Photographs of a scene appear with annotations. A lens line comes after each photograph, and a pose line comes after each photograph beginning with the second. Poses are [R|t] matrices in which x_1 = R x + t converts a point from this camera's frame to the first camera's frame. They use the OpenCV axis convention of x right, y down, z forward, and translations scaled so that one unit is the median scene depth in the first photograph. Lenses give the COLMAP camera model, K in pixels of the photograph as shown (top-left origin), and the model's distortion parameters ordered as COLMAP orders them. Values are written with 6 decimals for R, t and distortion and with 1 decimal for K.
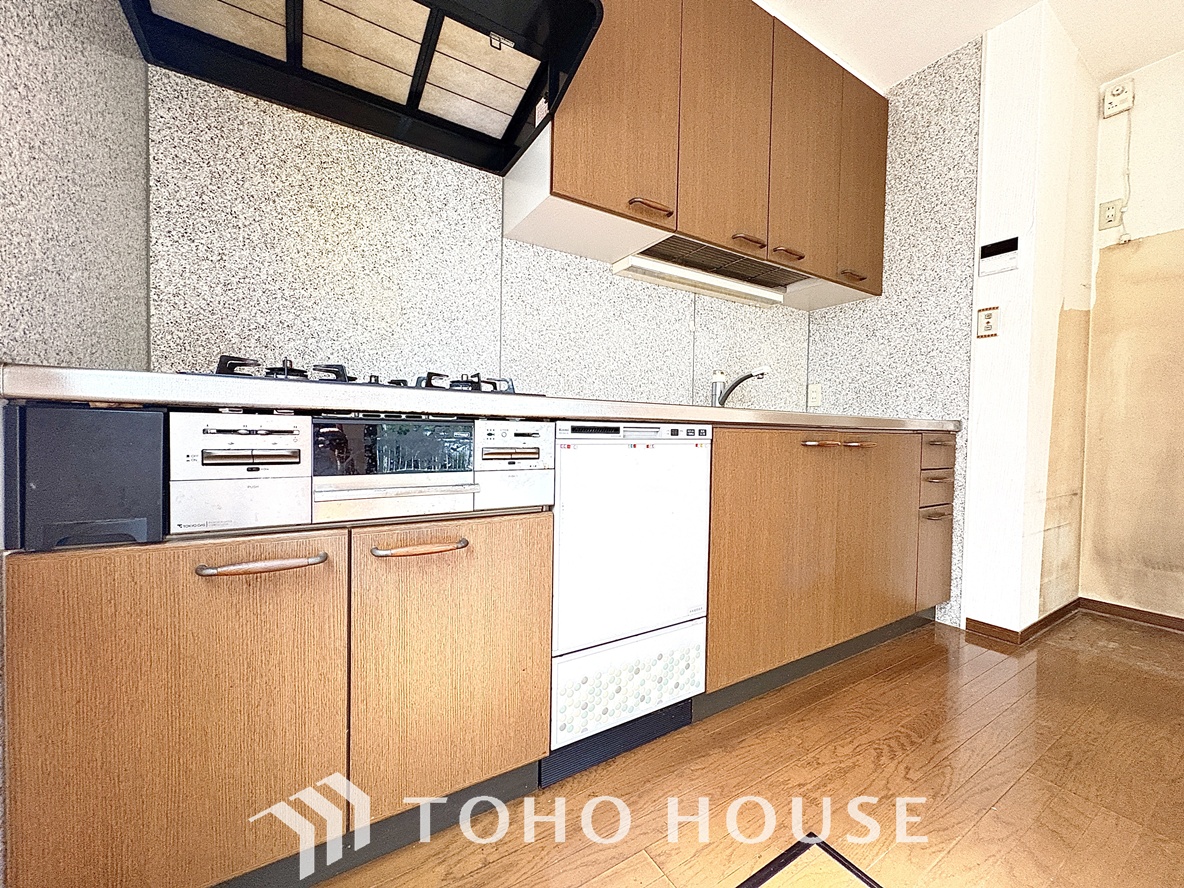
lens RADIAL K [[471.1, 0, 592.0], [0, 471.1, 444.0], [0, 0, 1]] dist [0.000773, -0.000071]
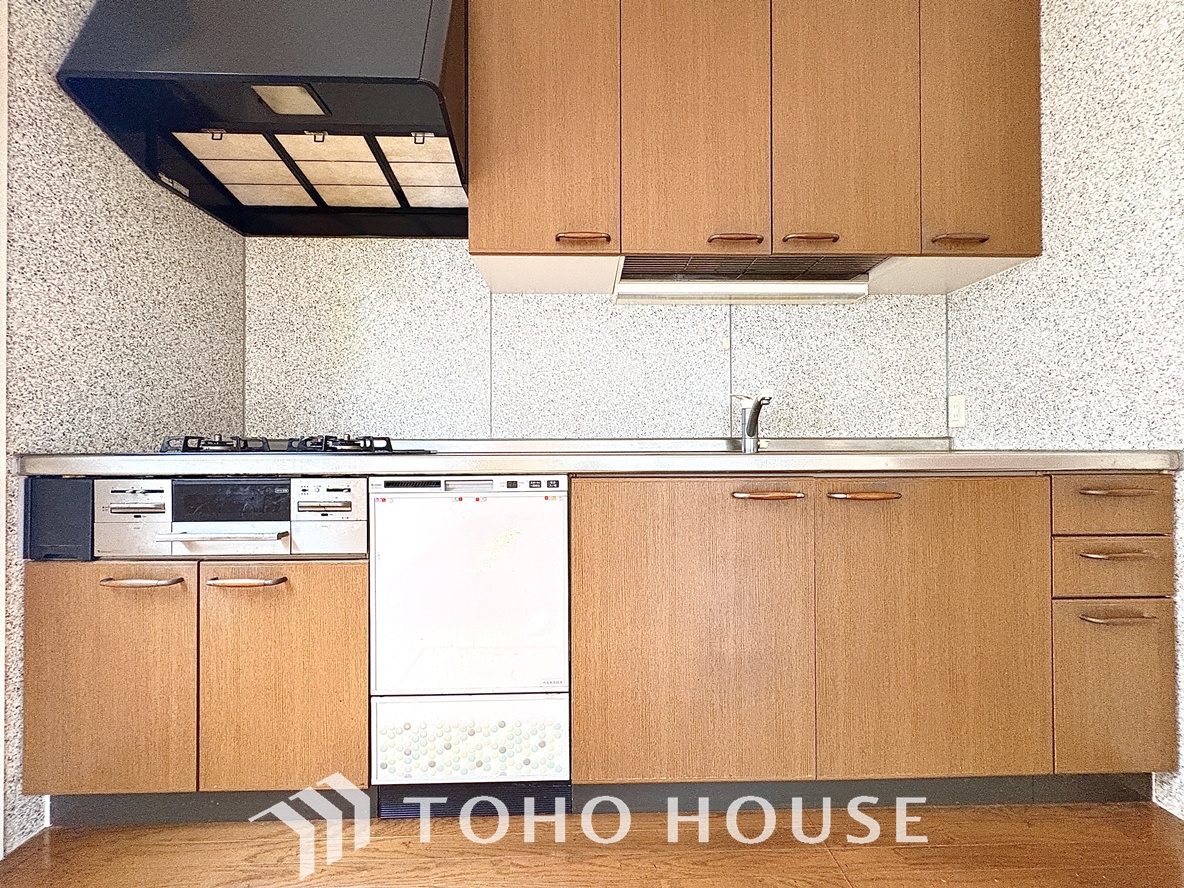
lens RADIAL K [[471.1, 0, 592.0], [0, 471.1, 444.0], [0, 0, 1]] dist [0.000773, -0.000071]
pose [[0.861528, -0.023522, -0.507165, 0.722705], [0.005168, 0.999281, -0.037567, -0.063353], [0.507684, 0.029744, 0.861030, 0.246515]]
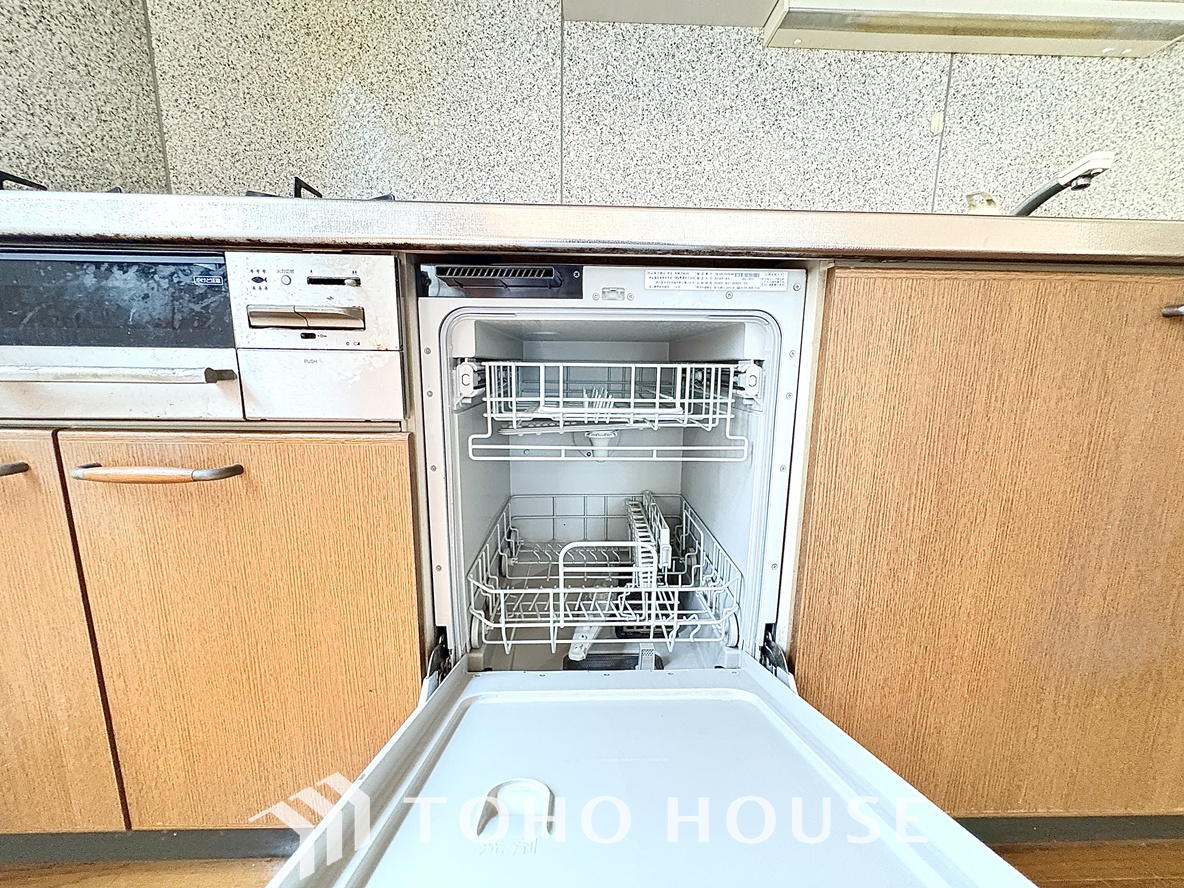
lens RADIAL K [[471.1, 0, 592.0], [0, 471.1, 444.0], [0, 0, 1]] dist [0.000773, -0.000071]
pose [[0.864728, 0.083800, -0.495199, 0.282858], [-0.011444, 0.989014, 0.147381, 0.058303], [0.502109, -0.121778, 0.856187, 0.506991]]
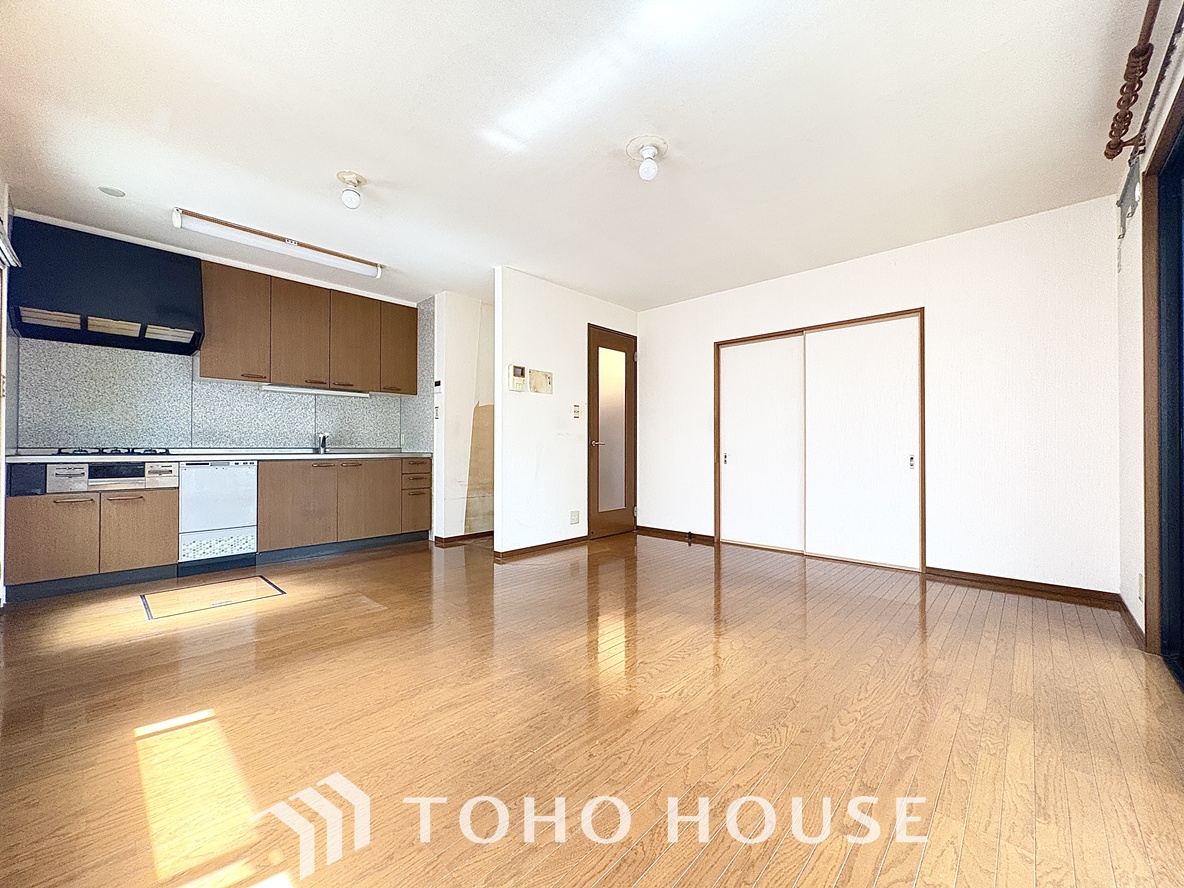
lens RADIAL K [[471.1, 0, 592.0], [0, 471.1, 444.0], [0, 0, 1]] dist [0.000773, -0.000071]
pose [[0.966327, -0.013912, 0.256940, 1.488229], [0.022013, 0.999346, -0.028680, -0.011768], [-0.256373, 0.033370, 0.966002, -2.350554]]
